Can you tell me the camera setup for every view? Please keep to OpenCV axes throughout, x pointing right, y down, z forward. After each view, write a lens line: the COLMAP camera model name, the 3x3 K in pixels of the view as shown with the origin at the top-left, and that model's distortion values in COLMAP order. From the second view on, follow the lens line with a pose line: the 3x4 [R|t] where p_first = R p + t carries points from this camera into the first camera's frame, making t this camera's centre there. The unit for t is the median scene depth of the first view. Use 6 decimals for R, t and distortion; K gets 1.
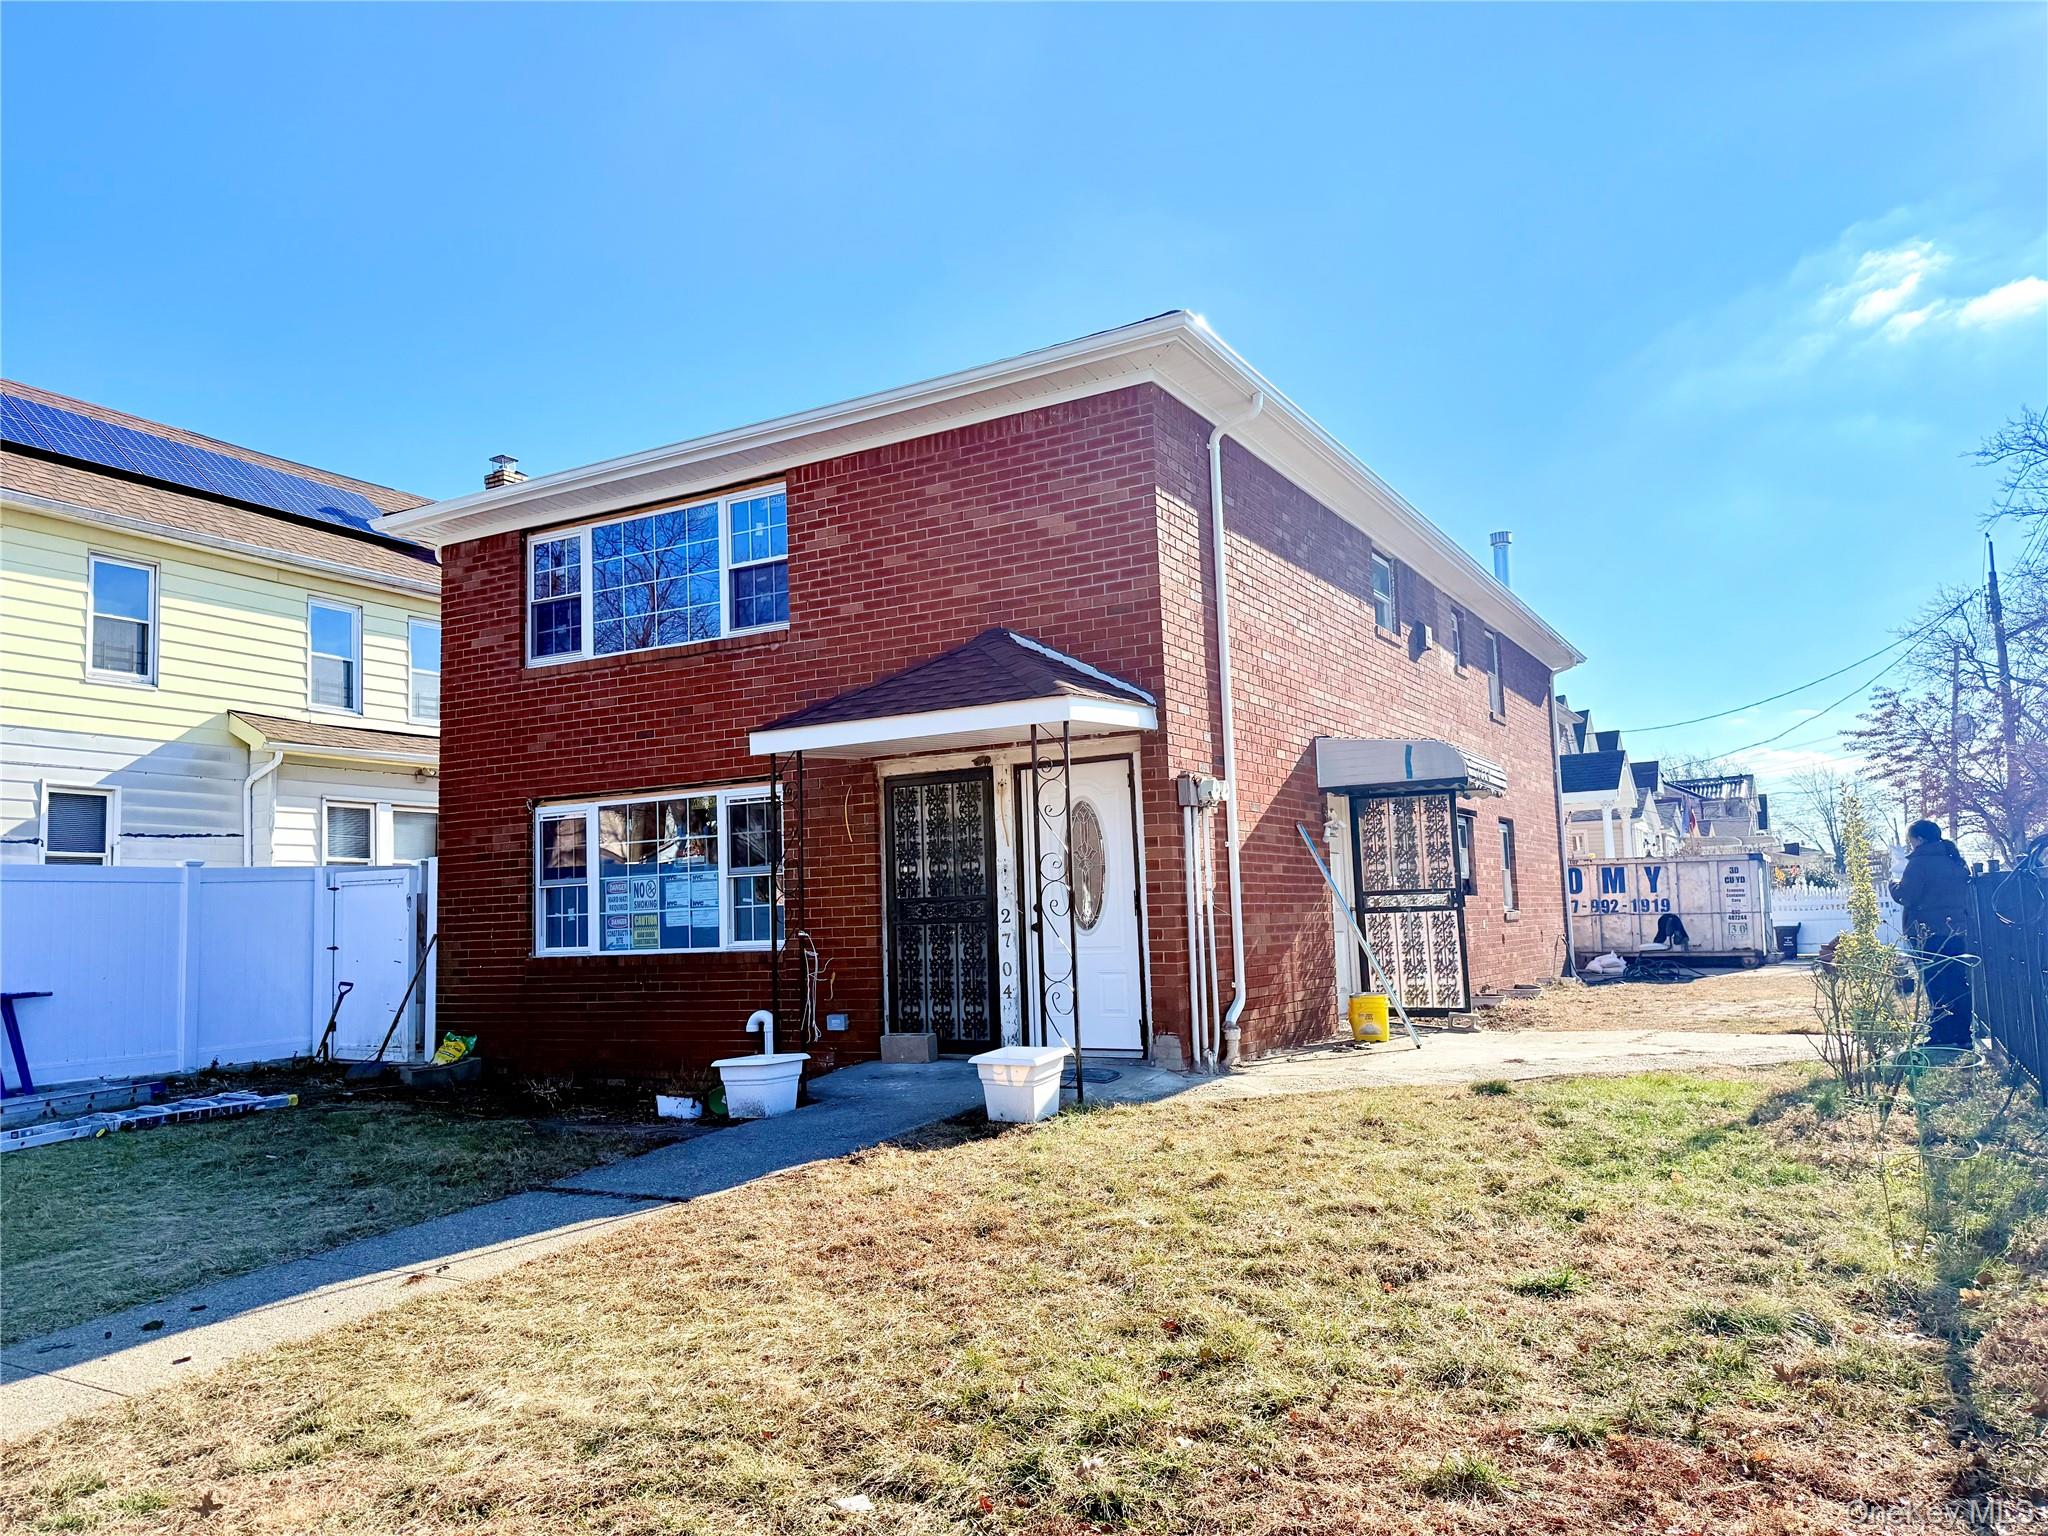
lens RADIAL K [[1442.2, 0, 1004.8], [0, 1442.2, 777.1], [0, 0, 1]] dist [0.063214, -0.077496]
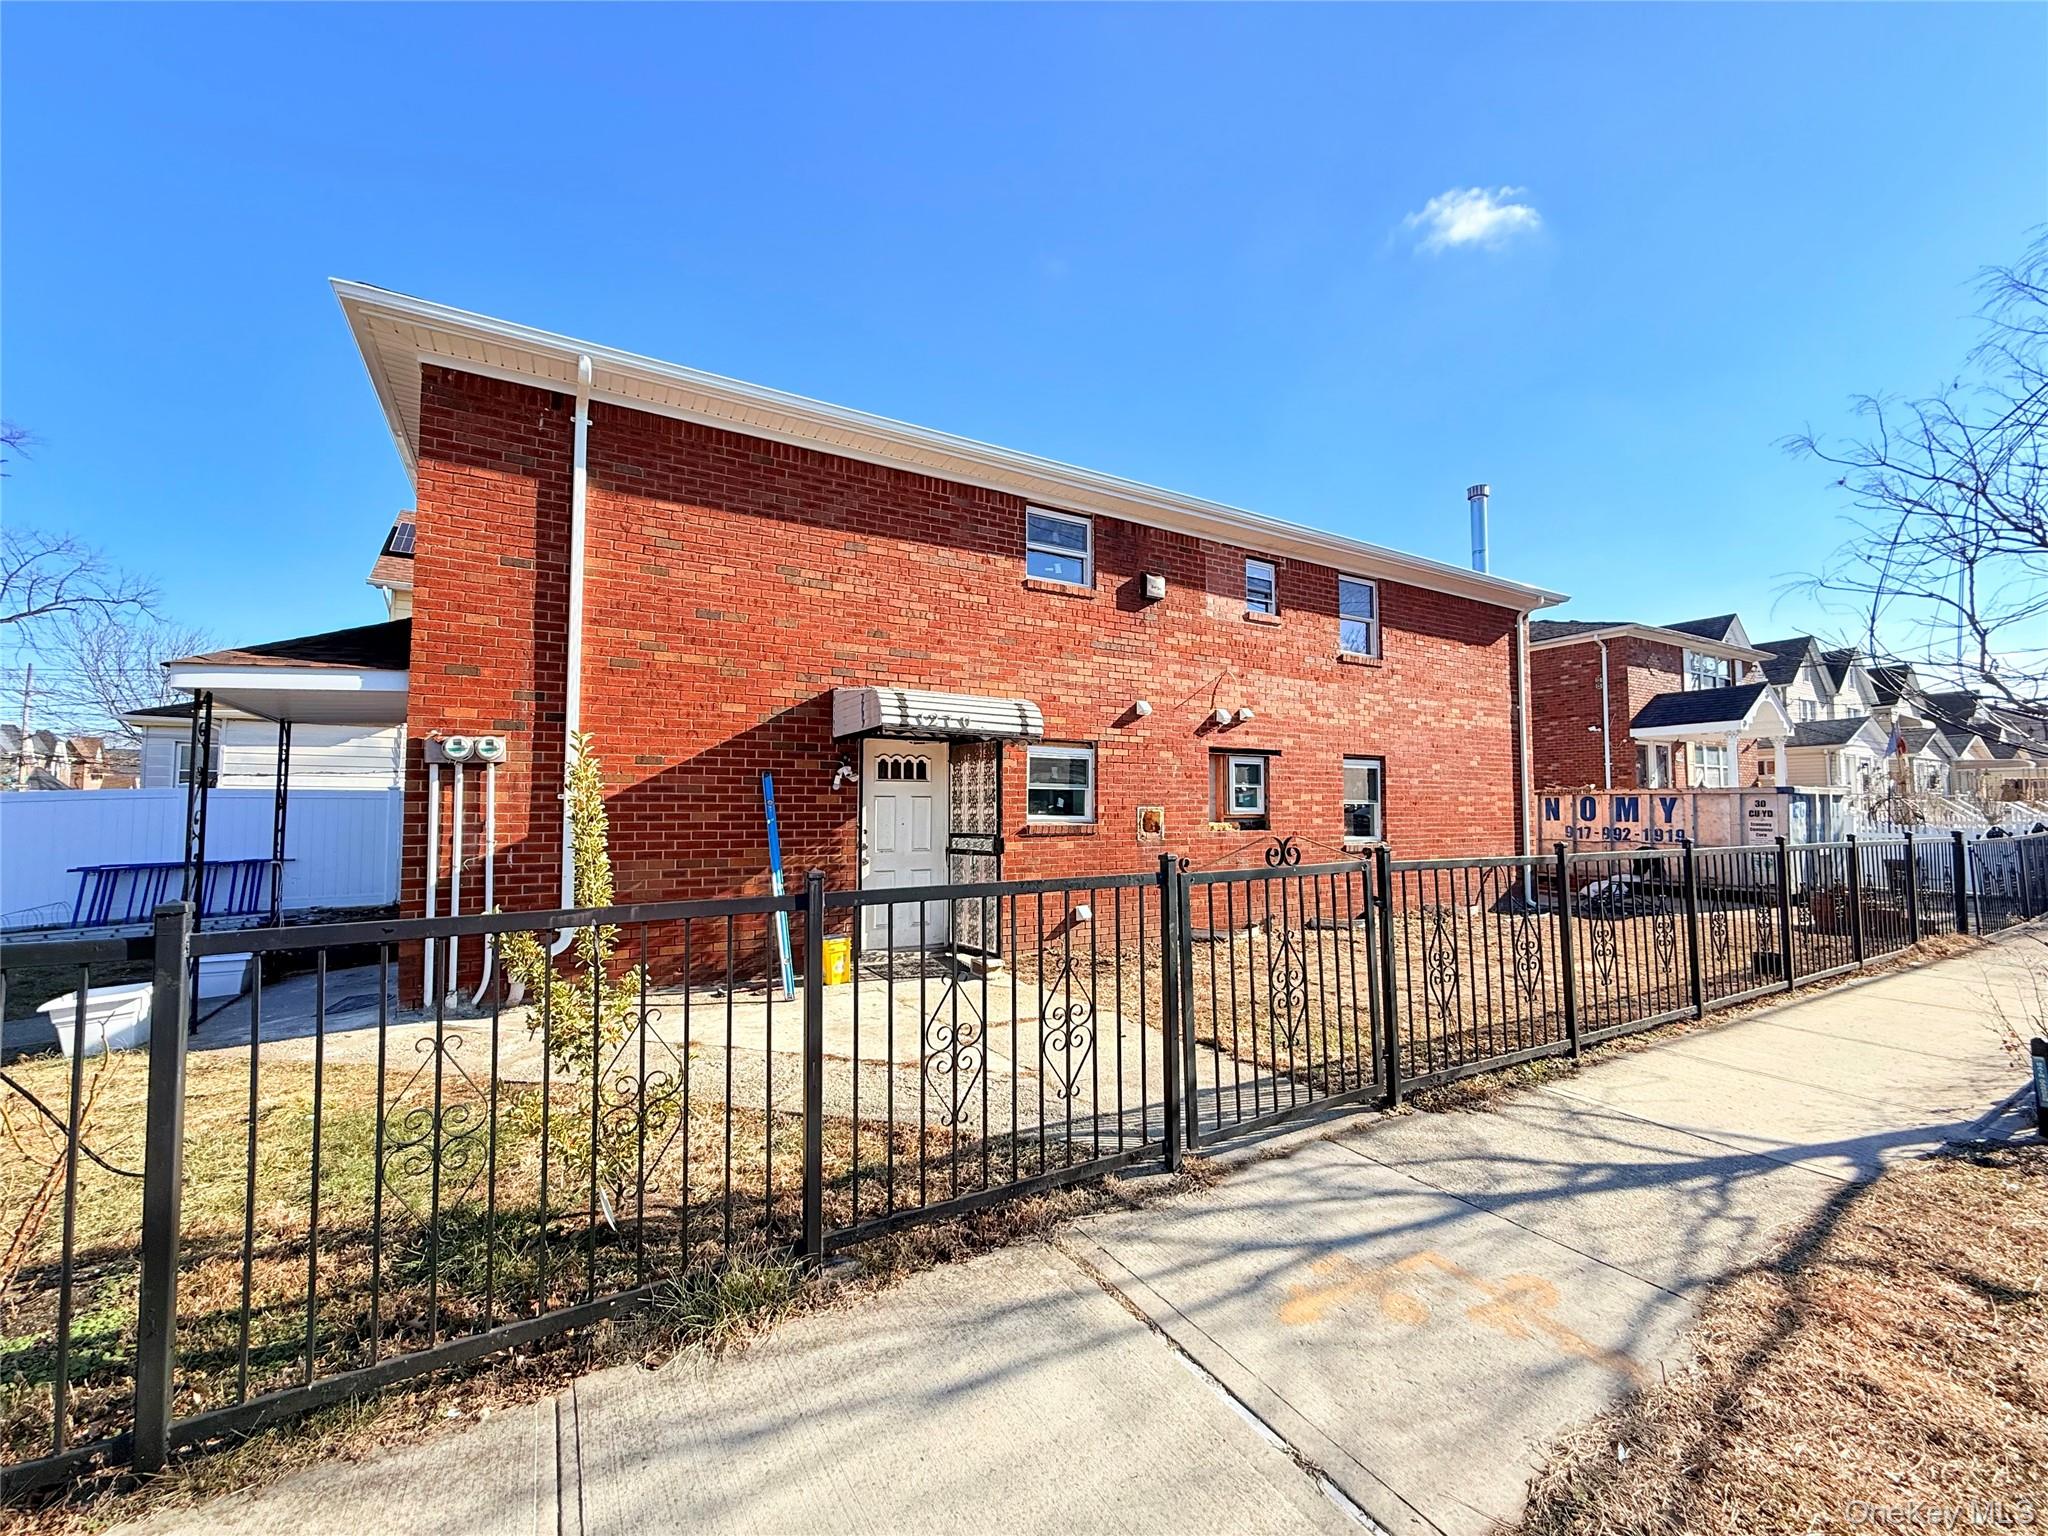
lens RADIAL K [[821.0, 0, 1024.0], [0, 821.0, 768.0], [0, 0, 1]] dist [0.002675, 0.000125]
pose [[0.883393, 0.005809, -0.468597, 0.317378], [0.021293, 0.998393, 0.052518, 0.000650], [0.468149, -0.056372, 0.881850, 0.281612]]
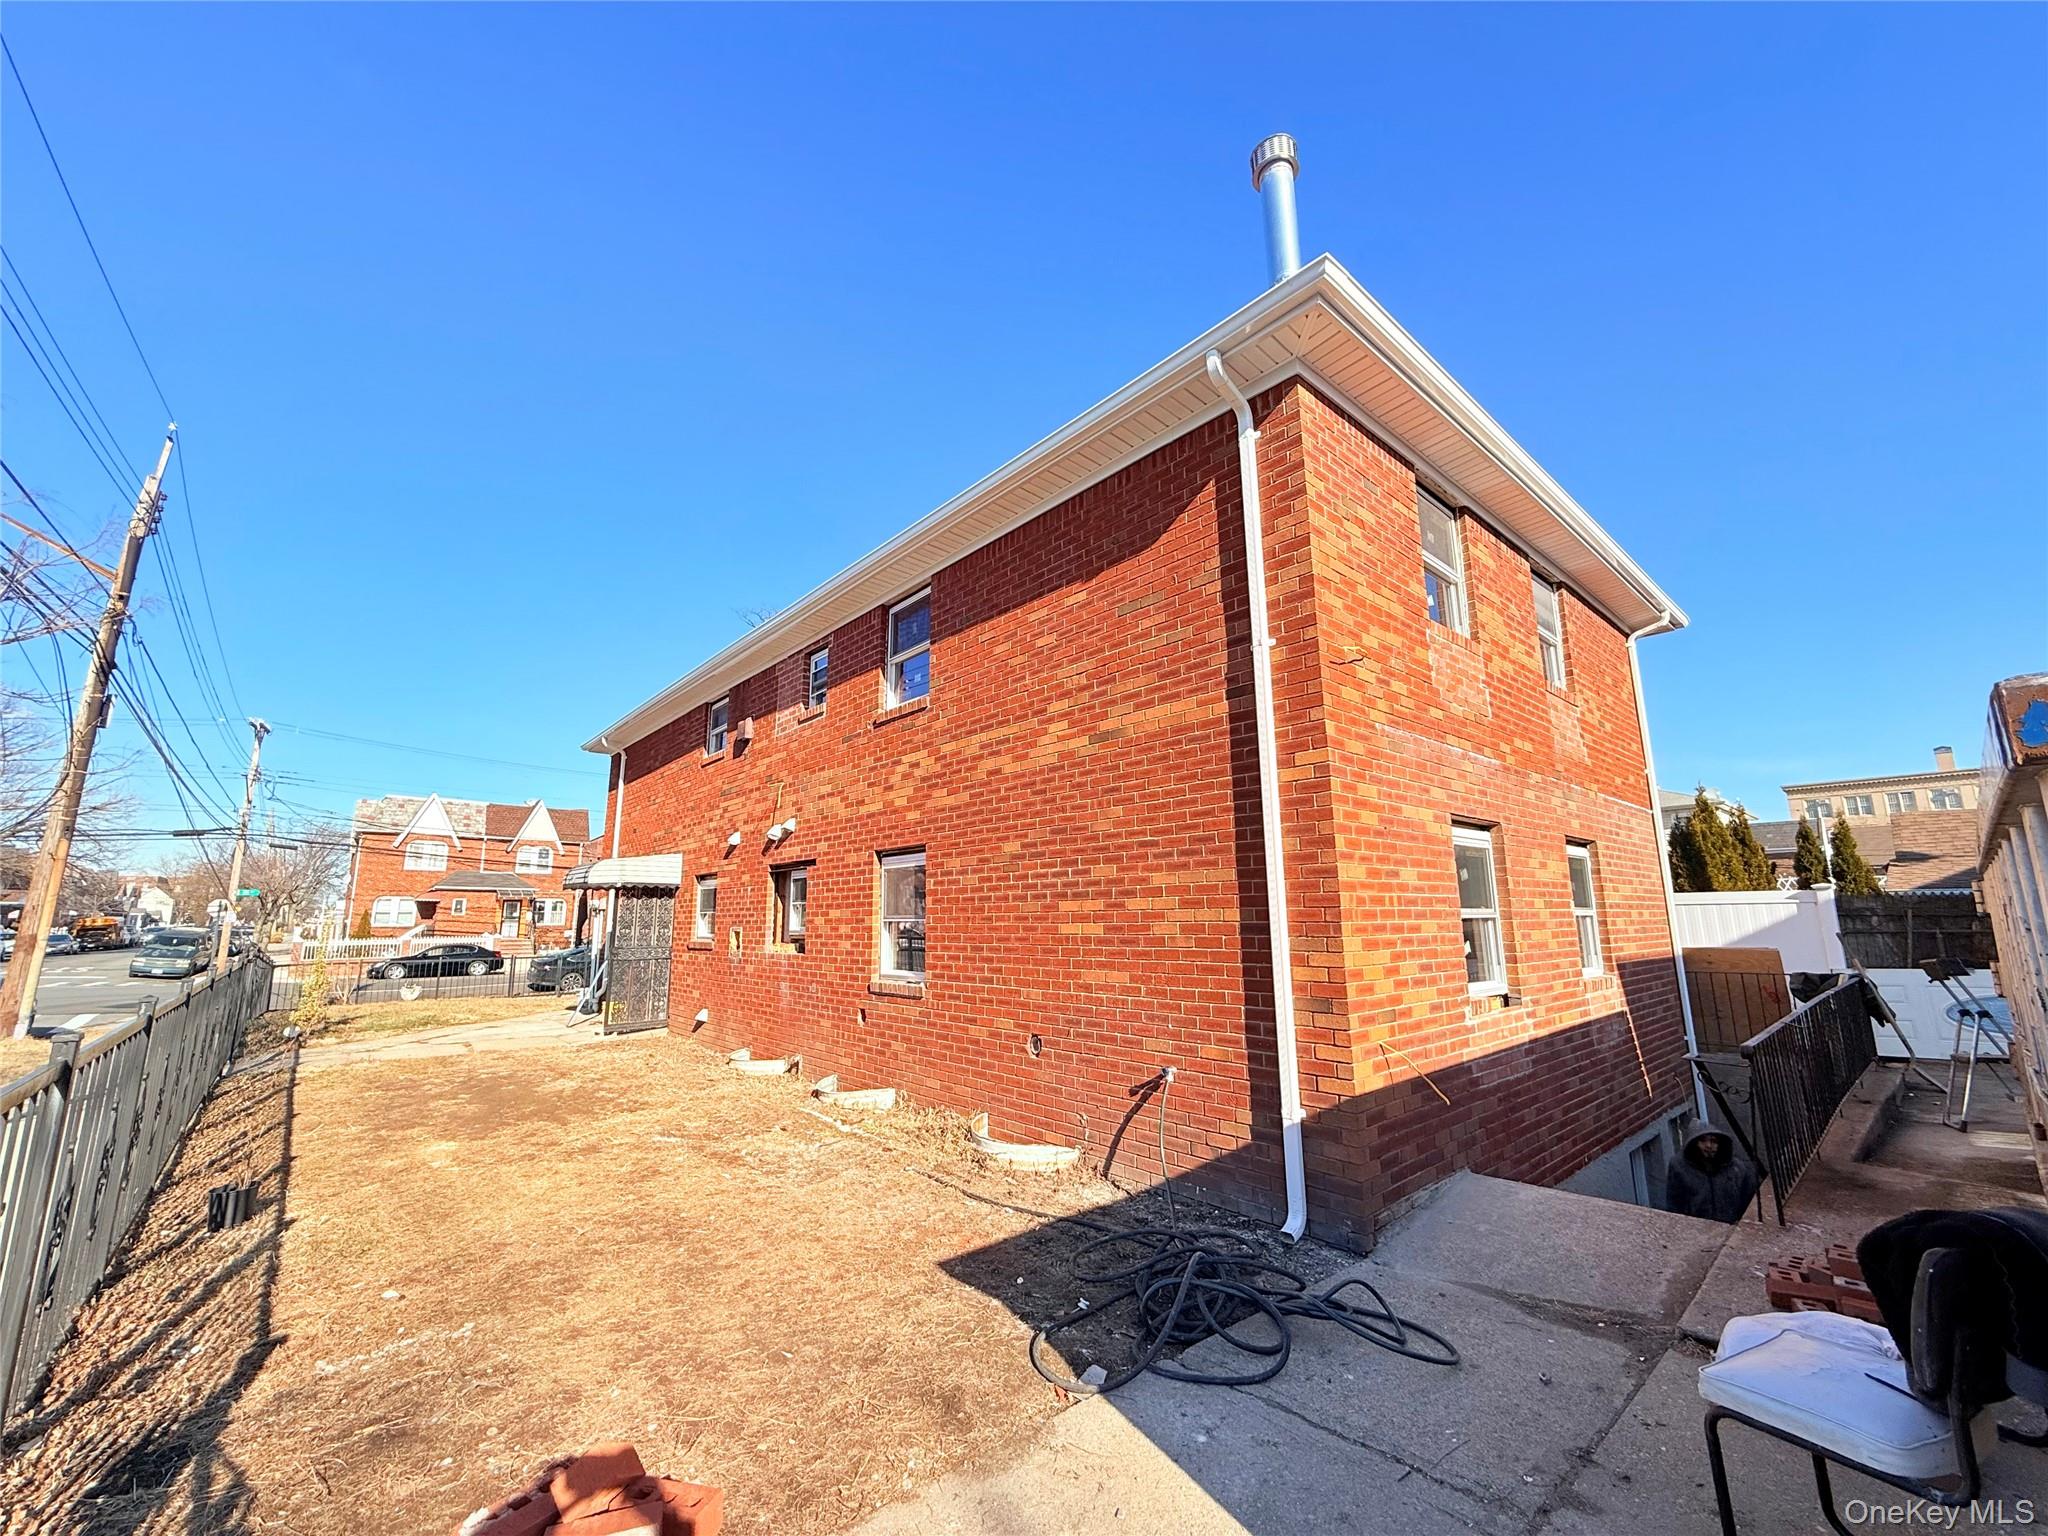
lens RADIAL K [[821.0, 0, 1024.0], [0, 821.0, 768.0], [0, 0, 1]] dist [0.002675, 0.000125]
pose [[-0.309288, -0.144003, -0.940002, 0.562868], [0.114291, 0.975675, -0.187073, 0.058455], [0.944075, -0.165294, -0.285306, 0.947539]]
